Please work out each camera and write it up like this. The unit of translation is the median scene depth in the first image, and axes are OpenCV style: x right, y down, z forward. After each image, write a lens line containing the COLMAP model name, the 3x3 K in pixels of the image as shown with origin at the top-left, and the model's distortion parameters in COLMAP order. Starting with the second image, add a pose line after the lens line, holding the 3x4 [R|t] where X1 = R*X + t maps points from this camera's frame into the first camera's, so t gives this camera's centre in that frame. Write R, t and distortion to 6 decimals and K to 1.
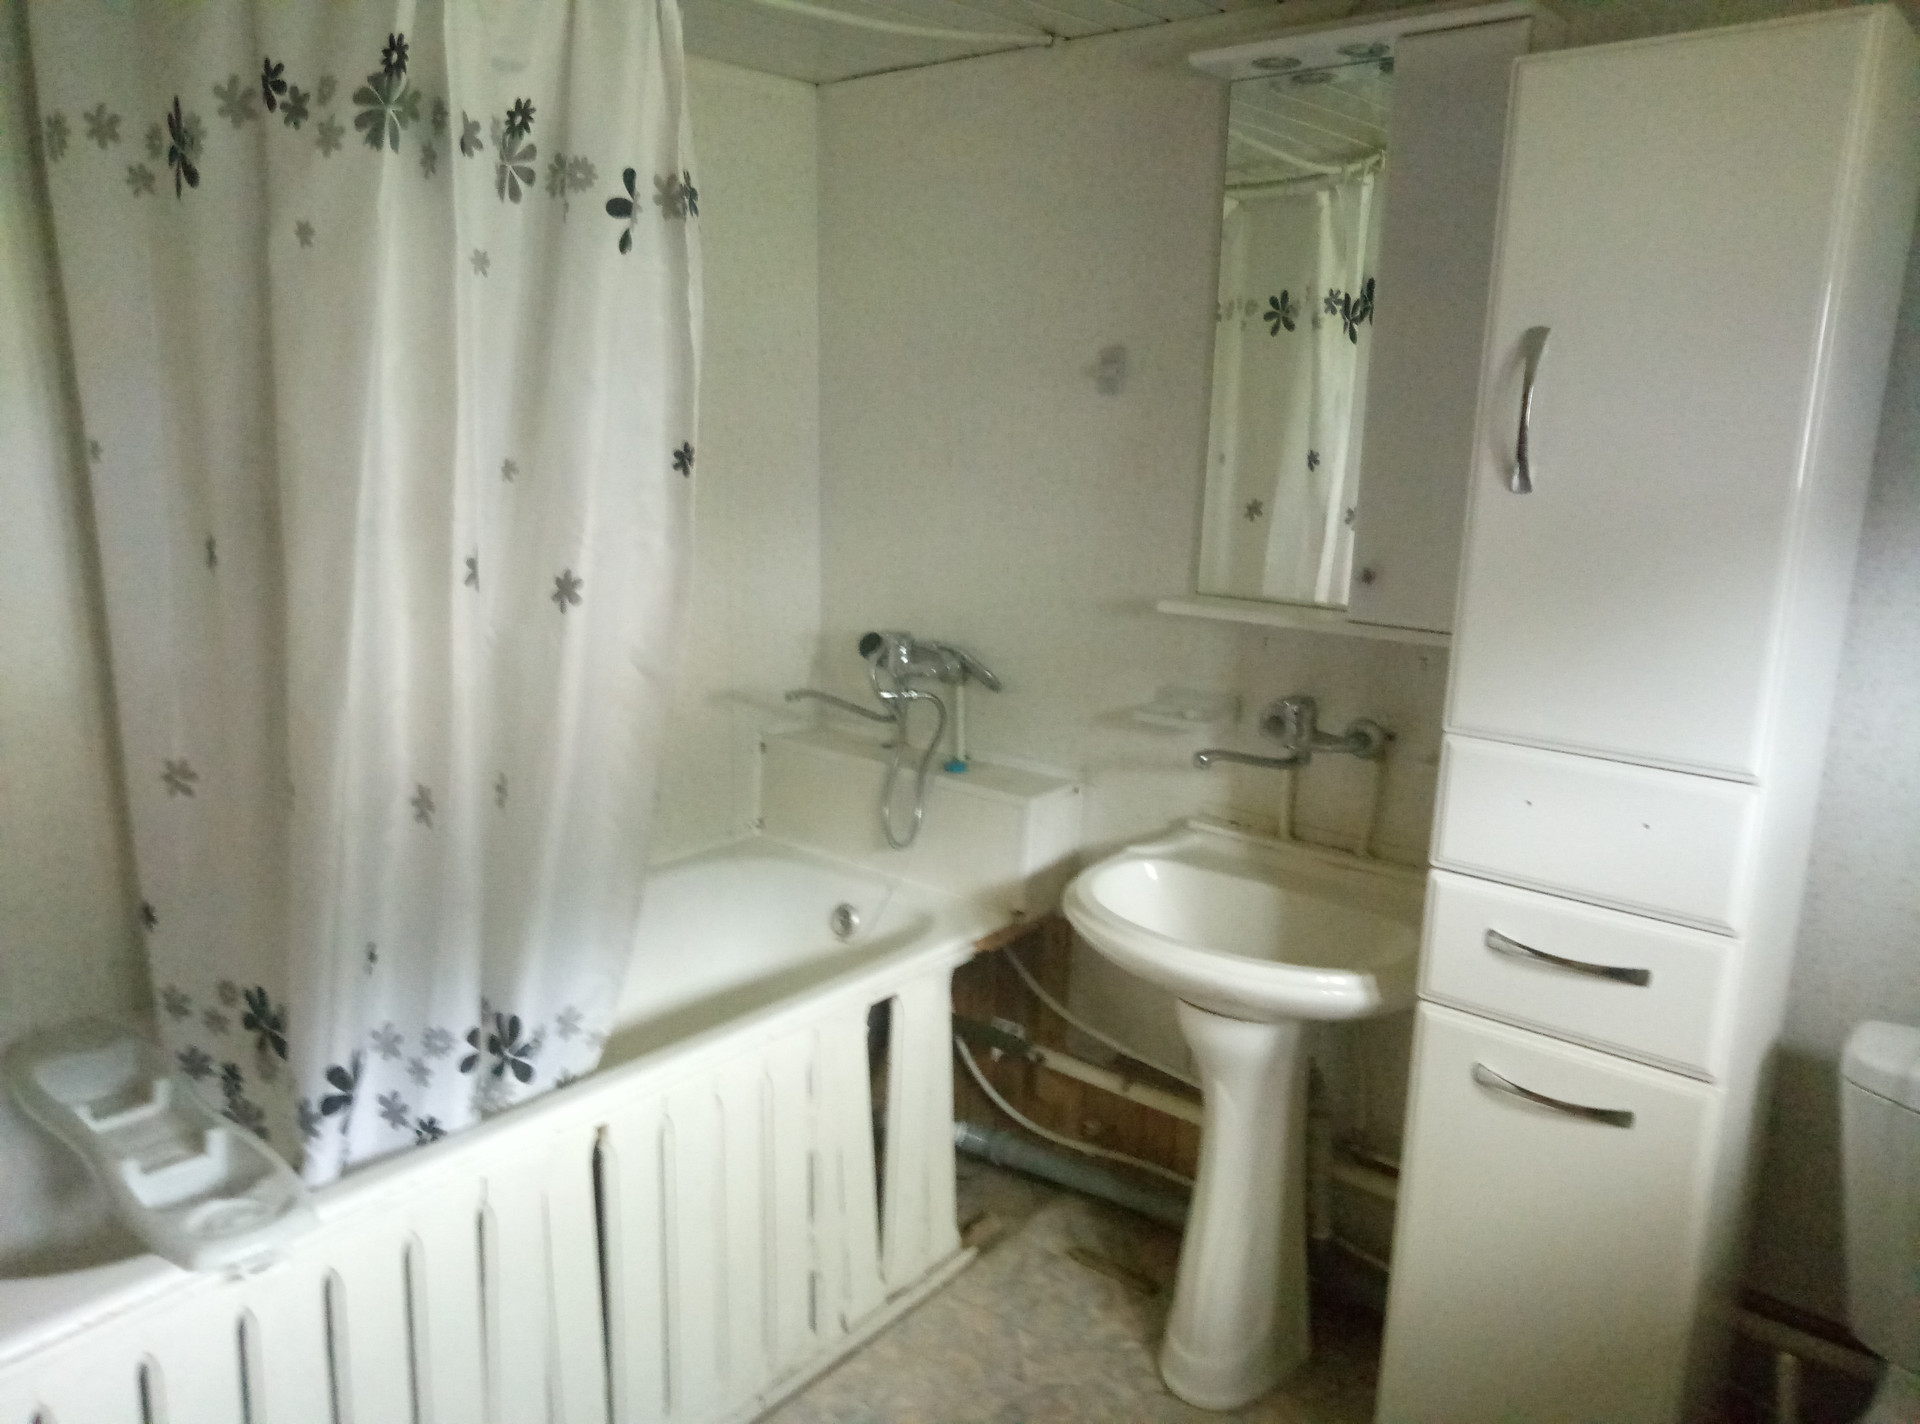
lens RADIAL K [[1403.6, 0, 960.0], [0, 1403.6, 712.0], [0, 0, 1]] dist [0.001905, 0.011367]
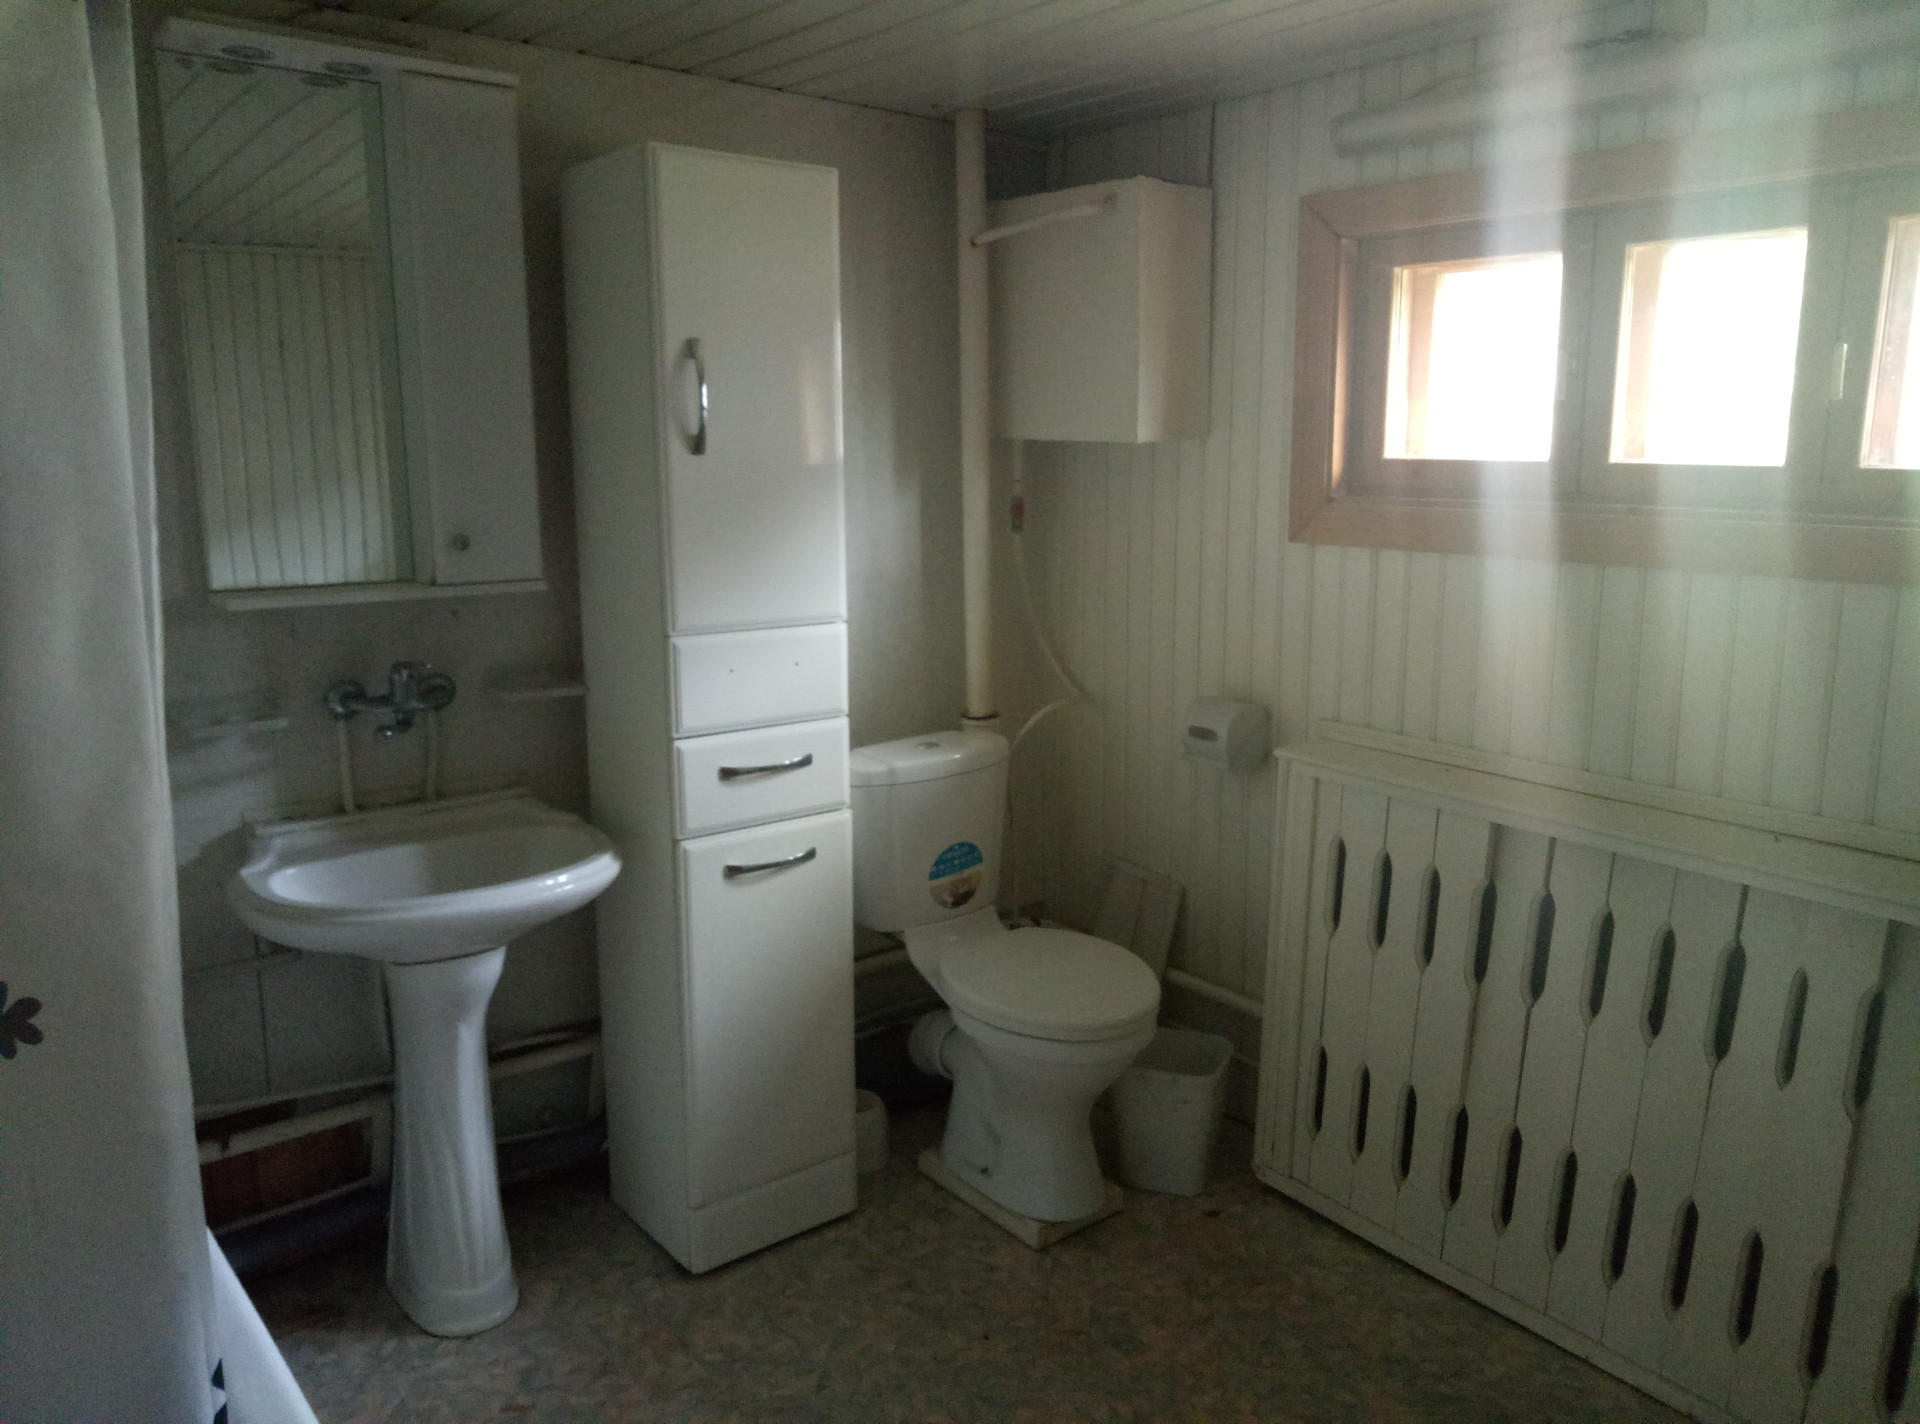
lens RADIAL K [[1403.6, 0, 960.0], [0, 1403.6, 712.0], [0, 0, 1]] dist [0.001905, 0.011367]
pose [[0.216702, -0.215513, 0.952153, -0.750437], [0.215154, 0.961890, 0.168750, -0.070244], [-0.952234, 0.168291, 0.254811, 0.341927]]
